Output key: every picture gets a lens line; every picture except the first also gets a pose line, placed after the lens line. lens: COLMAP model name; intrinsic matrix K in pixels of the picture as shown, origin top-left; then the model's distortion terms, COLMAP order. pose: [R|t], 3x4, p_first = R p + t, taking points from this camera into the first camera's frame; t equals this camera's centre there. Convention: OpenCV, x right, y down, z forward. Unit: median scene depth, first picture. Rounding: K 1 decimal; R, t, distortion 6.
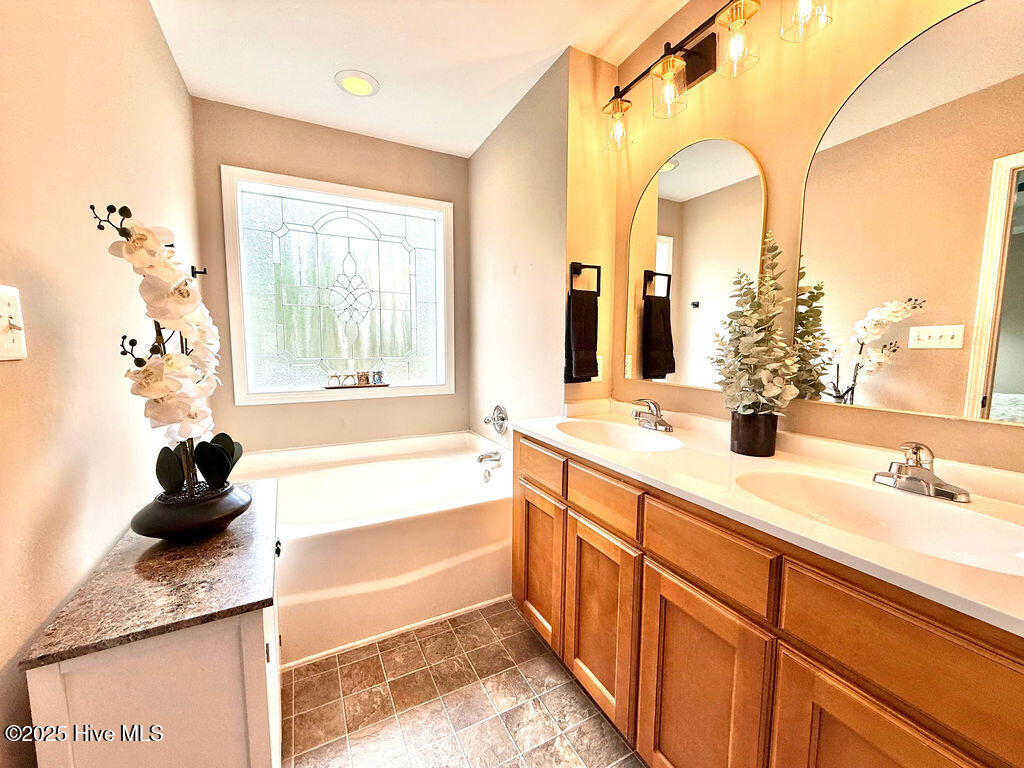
lens RADIAL K [[411.1, 0, 512.9], [0, 411.1, 384.3], [0, 0, 1]] dist [0.000558, -0.000165]
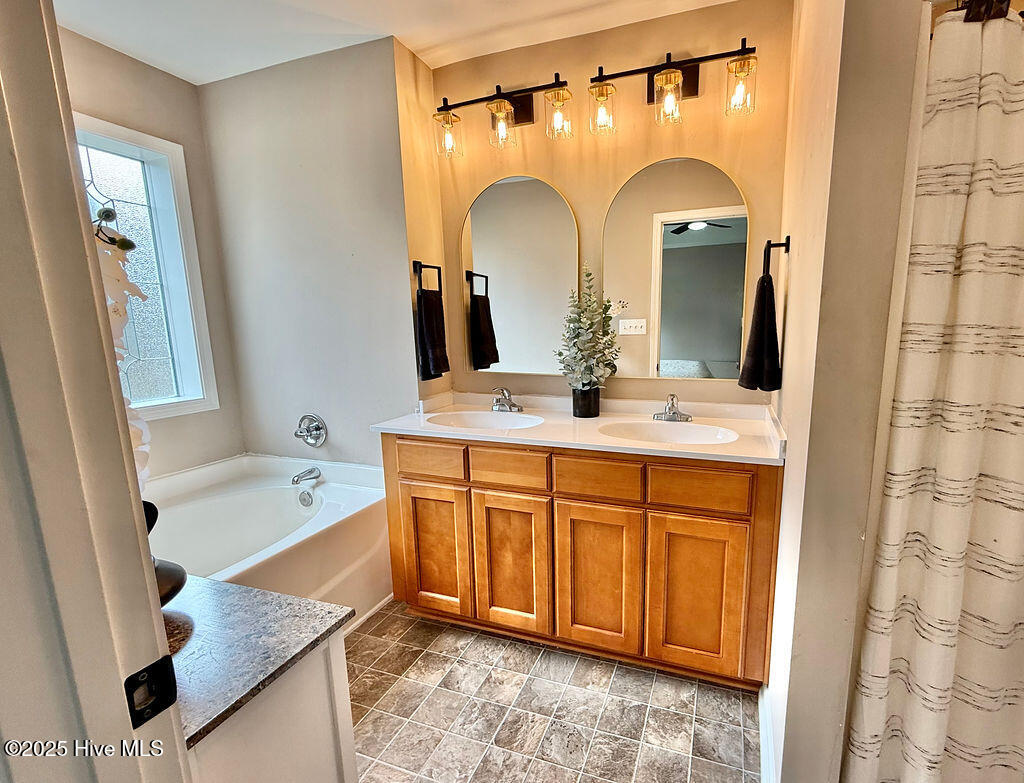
lens RADIAL K [[454.4, 0, 585.9], [0, 454.4, 401.3], [0, 0, 1]] dist [0.002863, 0.000077]
pose [[0.708789, -0.128410, 0.693635, -0.466394], [0.079435, 0.991567, 0.102395, -0.042976], [-0.700934, -0.017477, 0.713012, -0.125247]]
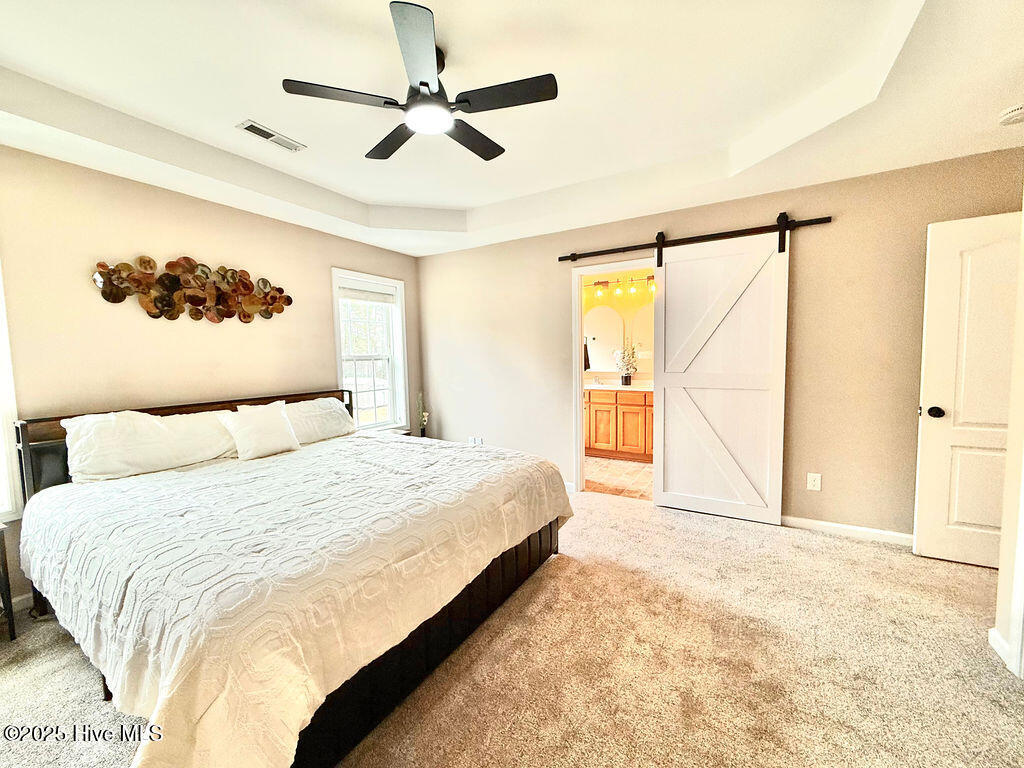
lens RADIAL K [[411.1, 0, 509.4], [0, 411.1, 385.9], [0, 0, 1]] dist [0.000558, -0.000165]
pose [[0.857194, -0.057677, 0.511753, -2.311726], [0.074387, 0.997155, -0.012216, 0.117573], [-0.509593, 0.048539, 0.859046, -1.783305]]
